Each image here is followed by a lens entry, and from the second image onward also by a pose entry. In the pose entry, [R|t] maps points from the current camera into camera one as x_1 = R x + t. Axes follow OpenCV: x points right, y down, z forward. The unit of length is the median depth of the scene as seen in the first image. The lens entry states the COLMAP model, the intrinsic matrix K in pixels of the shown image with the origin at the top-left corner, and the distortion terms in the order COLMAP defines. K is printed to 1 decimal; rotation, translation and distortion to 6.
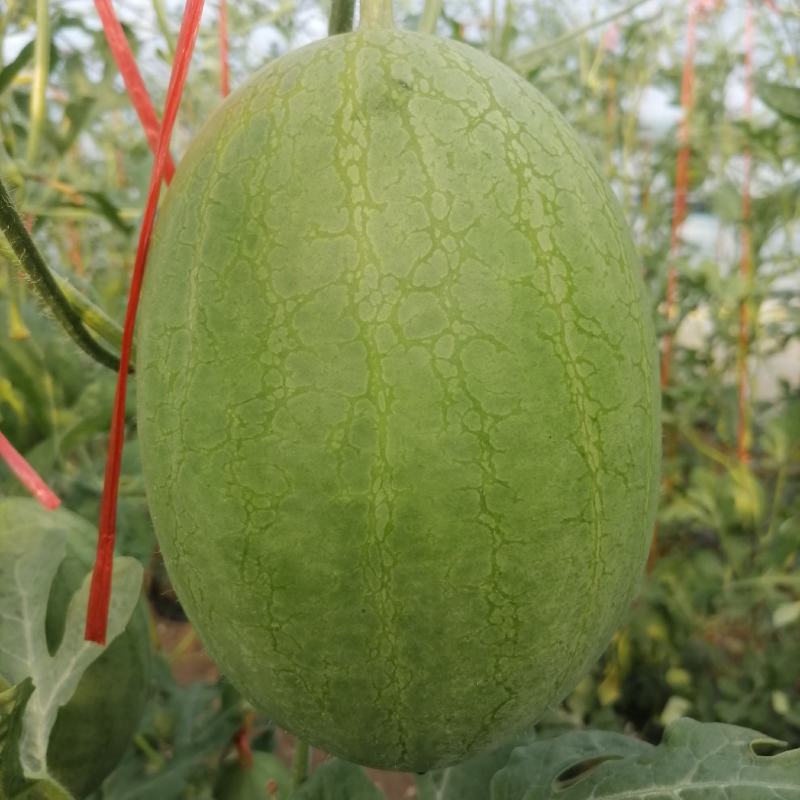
lens RADIAL K [[854.9, 0, 397.1], [0, 854.9, 399.2], [0, 0, 1]] dist [0.015471, 0.000000]
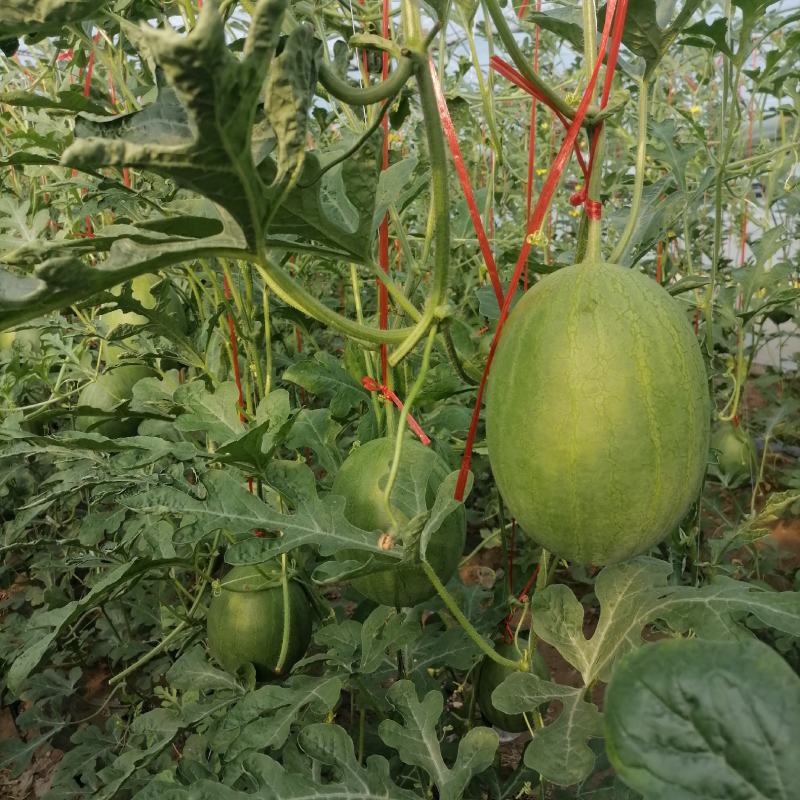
lens RADIAL K [[854.9, 0, 397.3], [0, 854.9, 401.1], [0, 0, 1]] dist [0.015471, 0.000000]
pose [[0.947818, 0.080355, -0.308520, 0.283867], [-0.064929, 0.996087, 0.059963, -0.173753], [0.312131, -0.036802, 0.949326, -1.836881]]
